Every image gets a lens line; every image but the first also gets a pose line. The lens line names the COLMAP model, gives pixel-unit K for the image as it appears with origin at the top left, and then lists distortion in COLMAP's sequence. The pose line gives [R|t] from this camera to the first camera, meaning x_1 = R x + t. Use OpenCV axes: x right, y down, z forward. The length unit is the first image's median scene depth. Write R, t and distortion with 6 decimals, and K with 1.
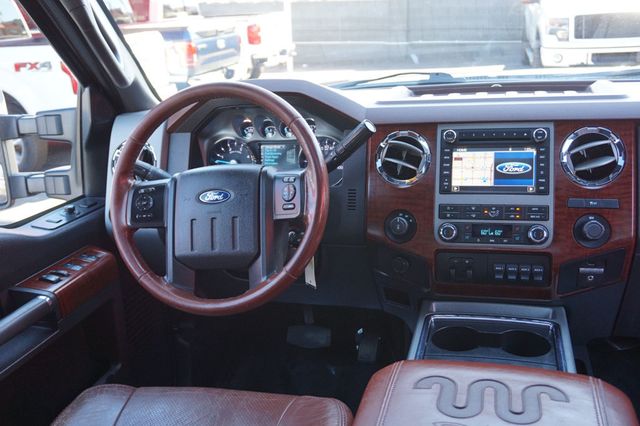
lens RADIAL K [[632.4, 0, 320.0], [0, 632.4, 213.0], [0, 0, 1]] dist [0.006510, 0.005708]
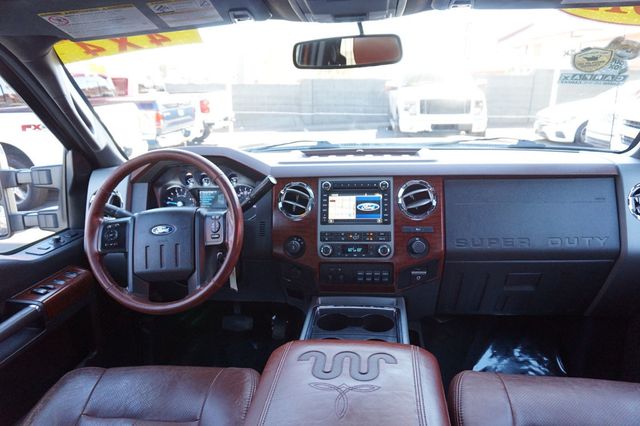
lens RADIAL K [[441.3, 0, 320.0], [0, 441.3, 213.0], [0, 0, 1]] dist [-0.033971, 0.048717]
pose [[0.989403, -0.014168, 0.144502, 0.038155], [0.019487, 0.999181, -0.035463, -0.020795], [-0.143881, 0.037903, 0.988869, -0.026377]]
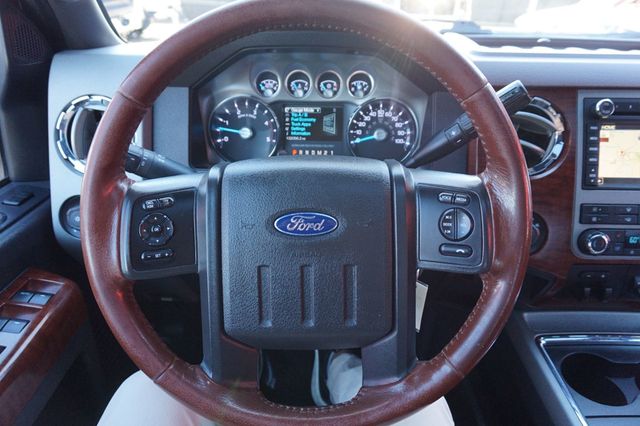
lens RADIAL K [[441.3, 0, 320.0], [0, 441.3, 213.0], [0, 0, 1]] dist [-0.033971, 0.048717]
pose [[0.960482, -0.046920, 0.274358, -0.238919], [-0.000098, 0.985633, 0.168902, -0.088270], [-0.278341, -0.162254, 0.946678, 0.601026]]
